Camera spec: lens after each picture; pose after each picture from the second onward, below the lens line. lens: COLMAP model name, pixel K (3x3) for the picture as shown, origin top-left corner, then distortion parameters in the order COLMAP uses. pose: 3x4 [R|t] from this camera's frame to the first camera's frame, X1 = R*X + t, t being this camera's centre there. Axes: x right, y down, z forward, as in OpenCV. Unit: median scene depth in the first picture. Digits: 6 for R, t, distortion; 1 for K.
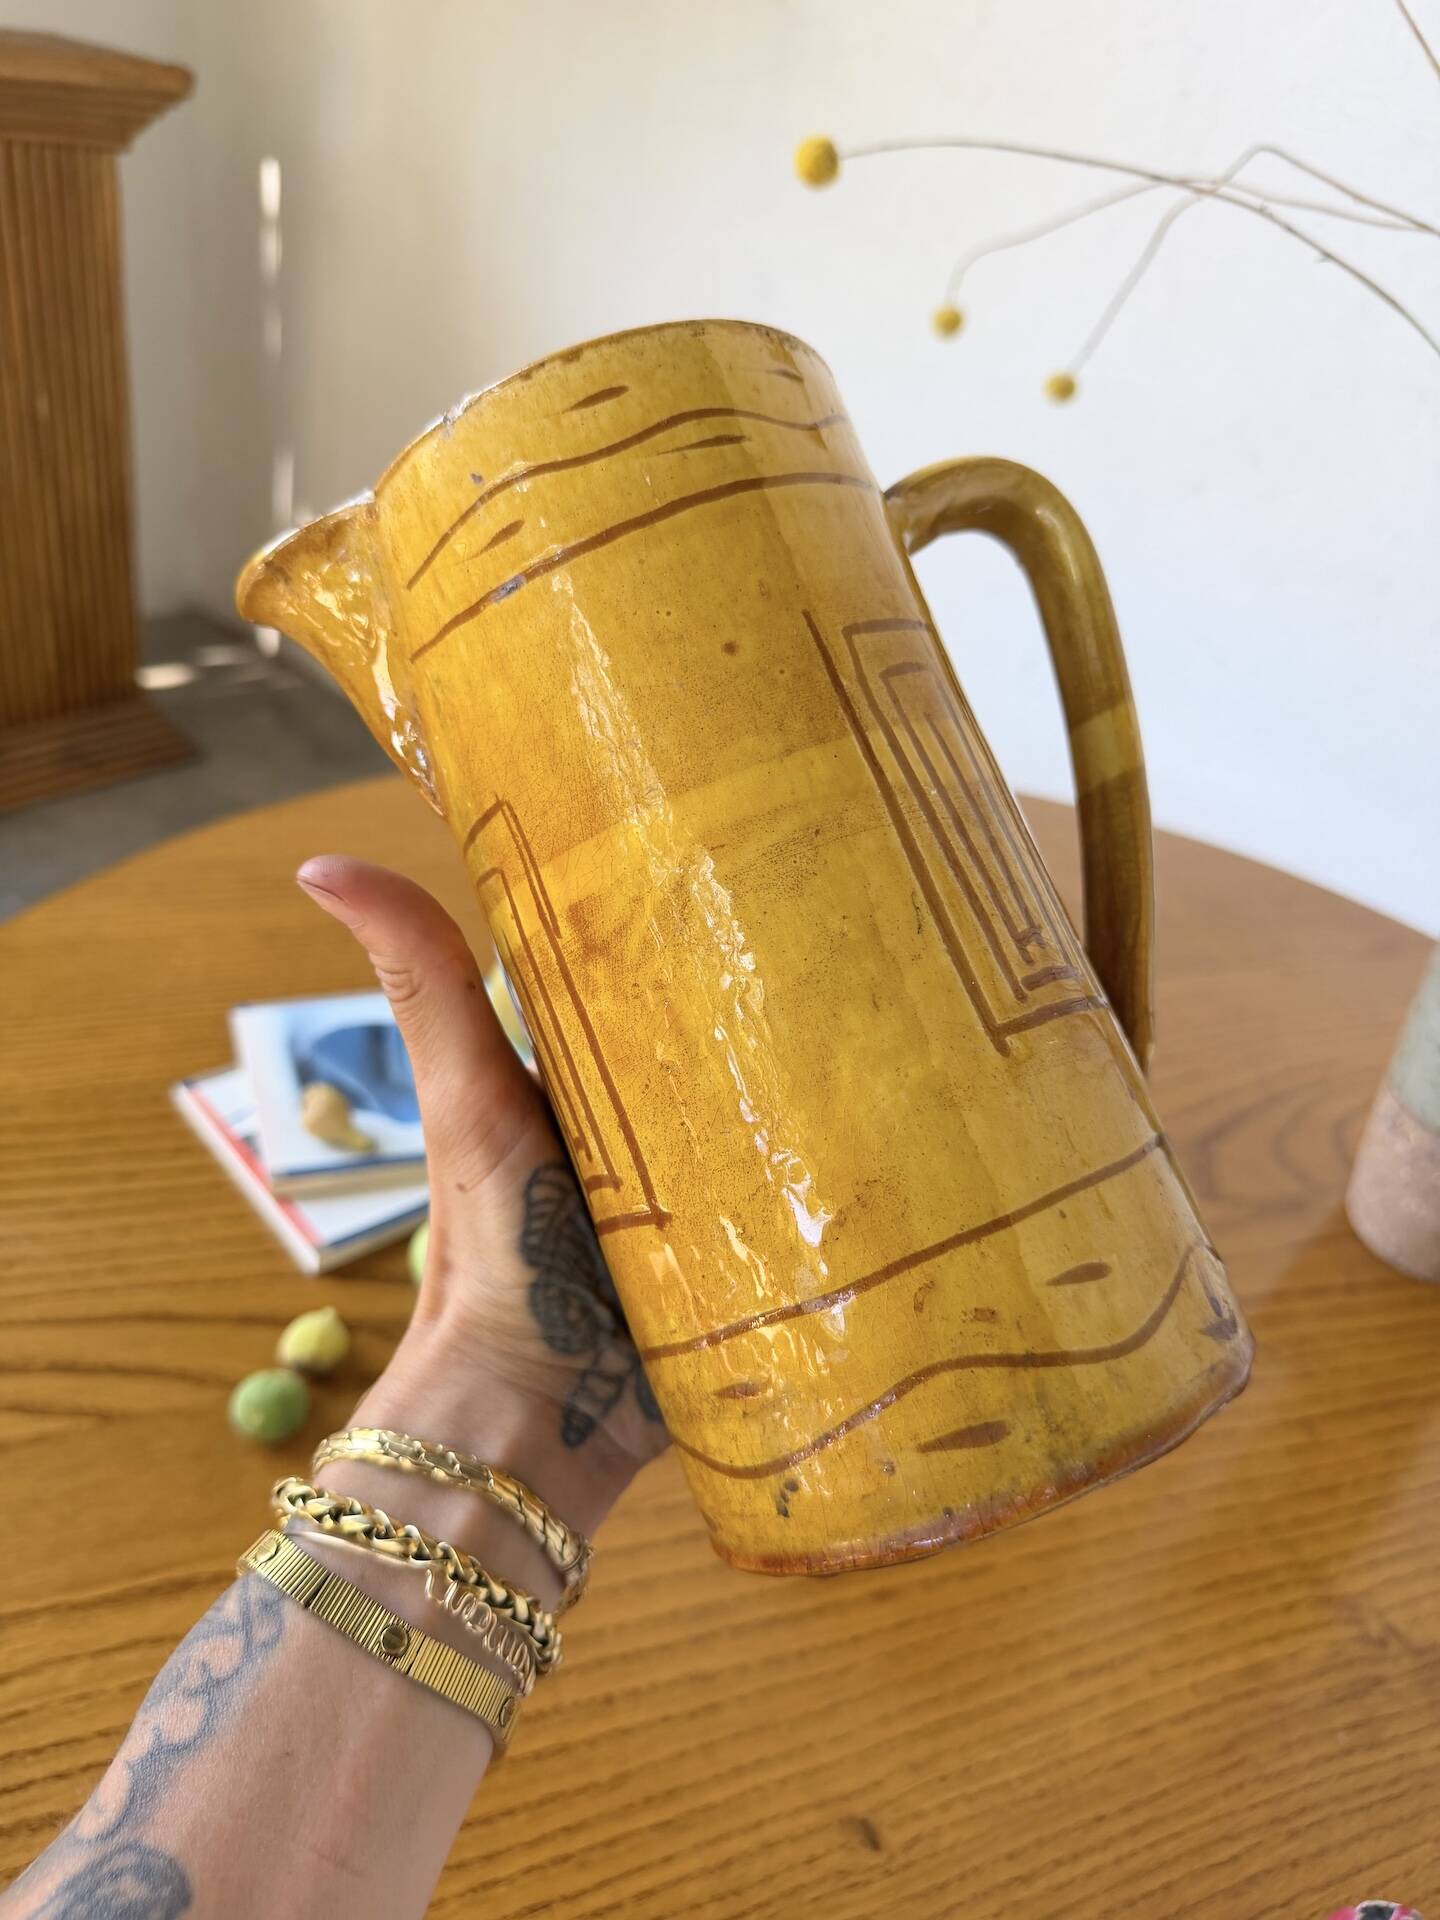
lens RADIAL K [[1410.7, 0, 711.7], [0, 1410.7, 981.9], [0, 0, 1]] dist [-0.001969, -0.014829]
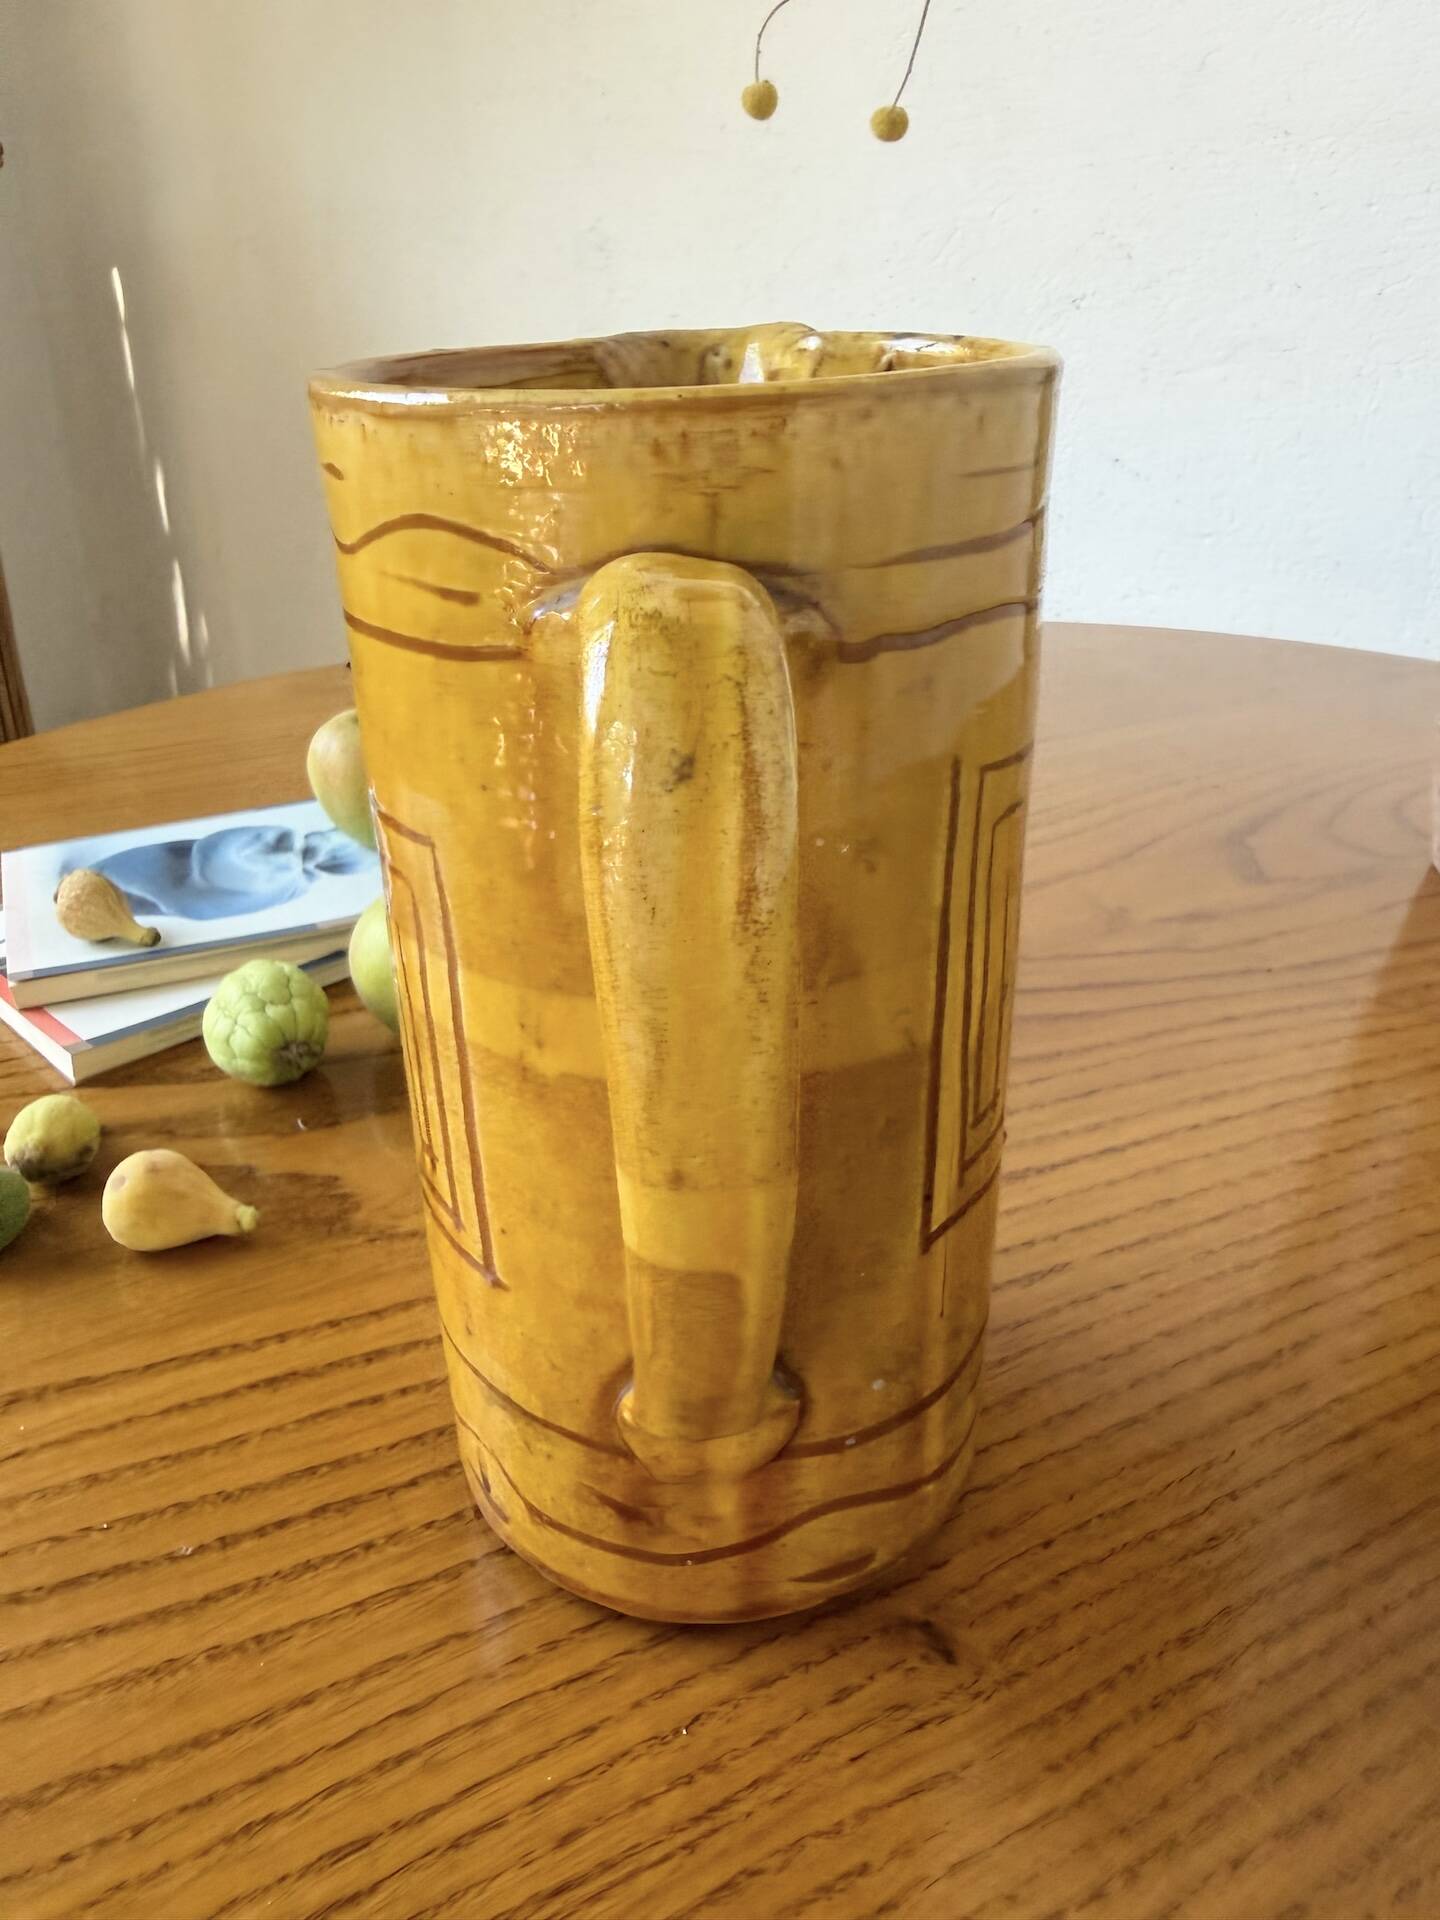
lens RADIAL K [[1410.7, 0, 717.3], [0, 1410.7, 857.3], [0, 0, 1]] dist [-0.001969, -0.014829]
pose [[0.984191, -0.175869, 0.020932, 0.058596], [0.176591, 0.965381, -0.191976, 0.336035], [0.013555, 0.192638, 0.981176, 0.316370]]
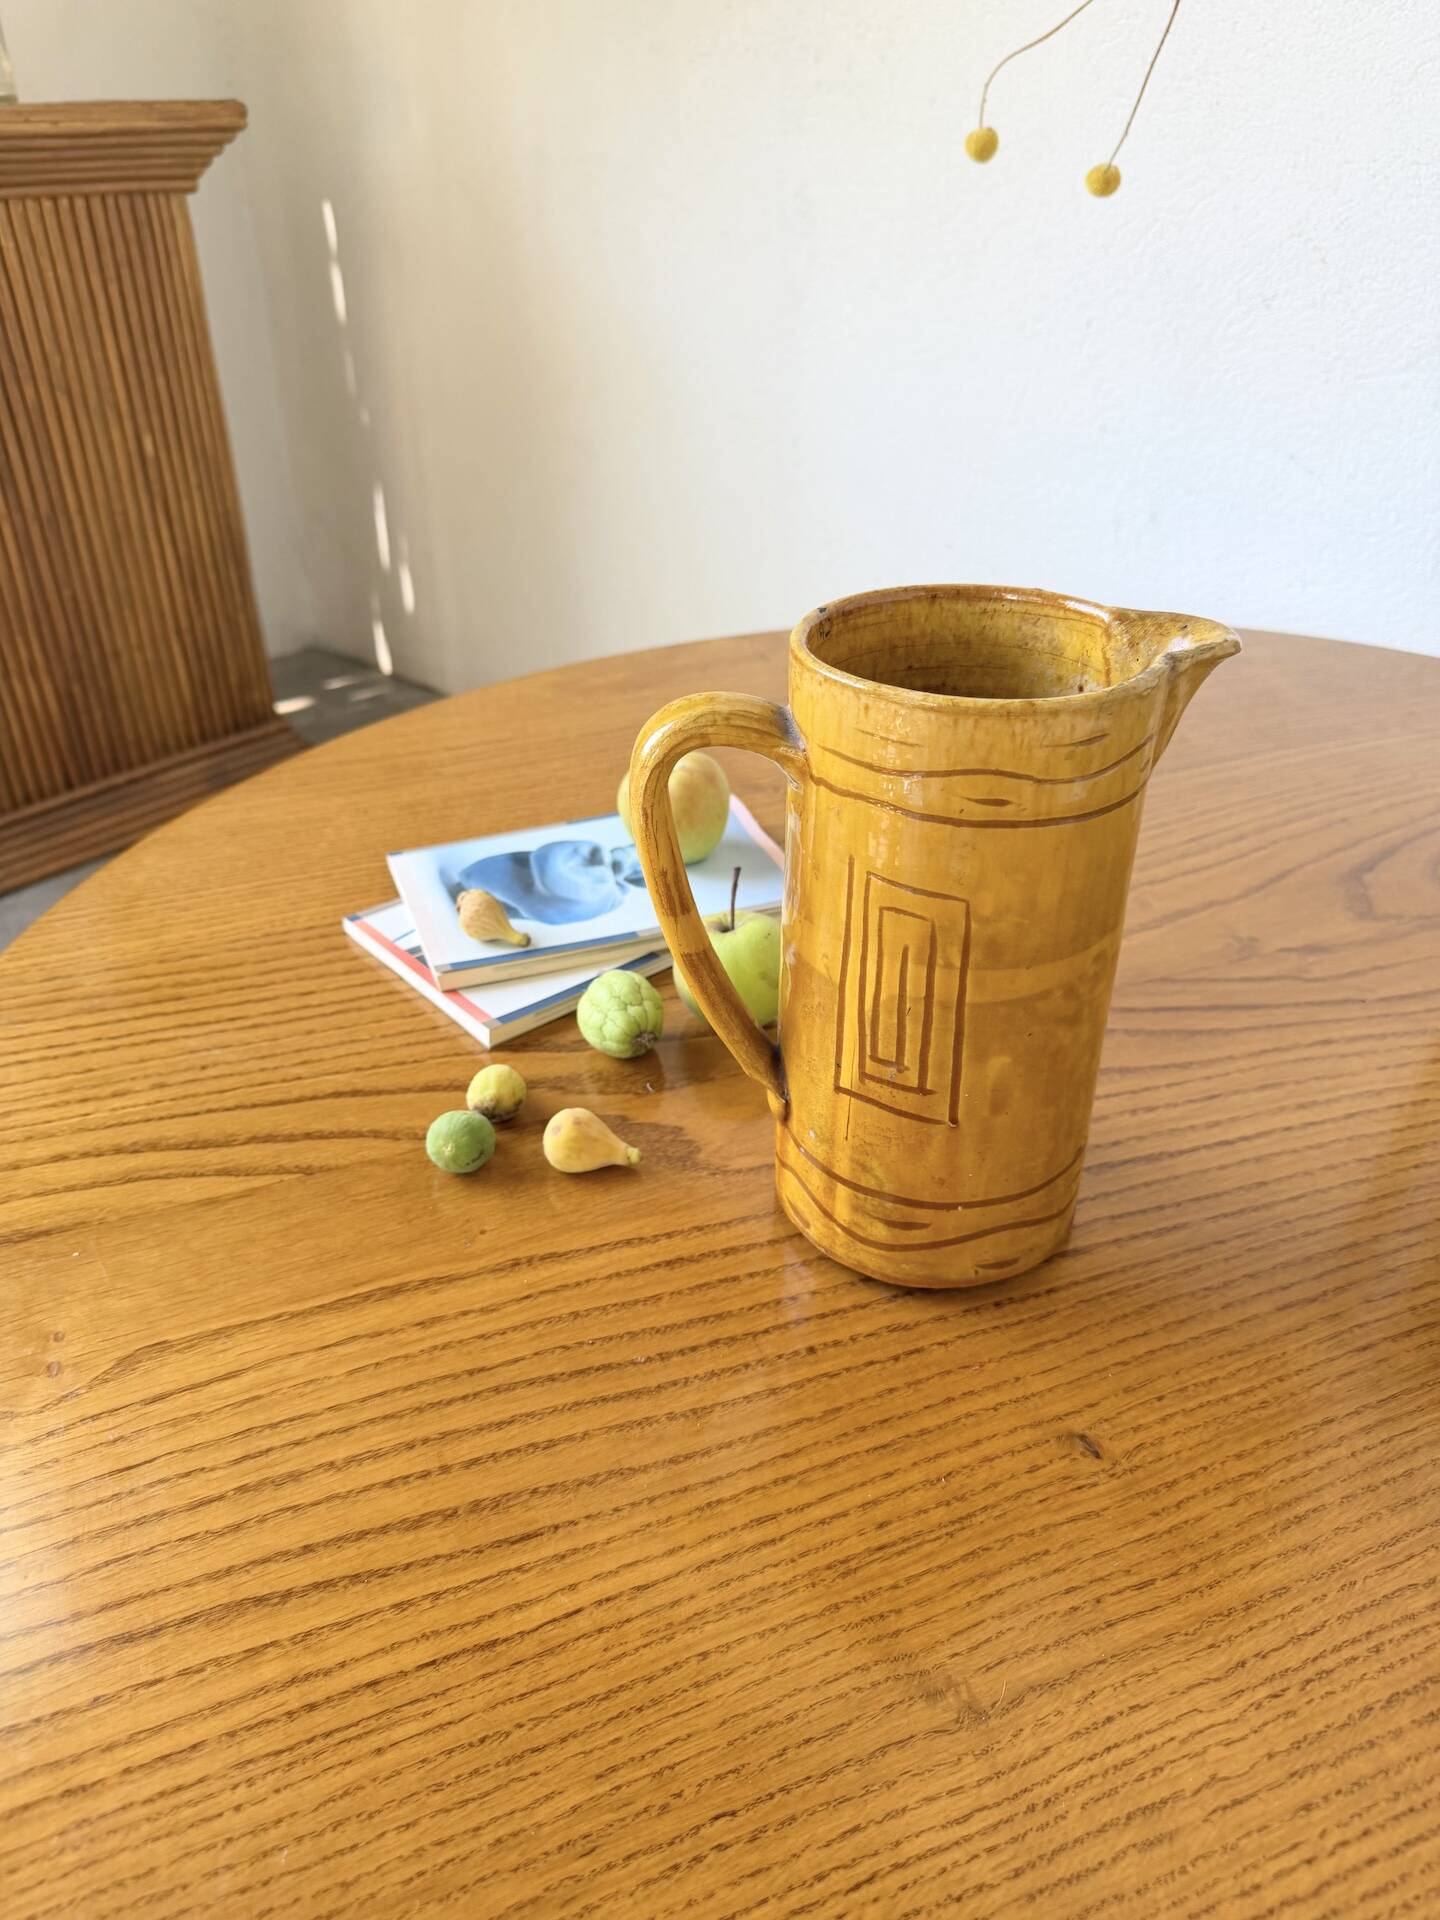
lens RADIAL K [[1410.7, 0, 699.8], [0, 1410.7, 958.2], [0, 0, 1]] dist [-0.001969, -0.014829]
pose [[0.986484, -0.128923, -0.101131, -0.011959], [0.124373, 0.990970, -0.050099, 0.243717], [0.106677, 0.036844, 0.993611, -0.023144]]
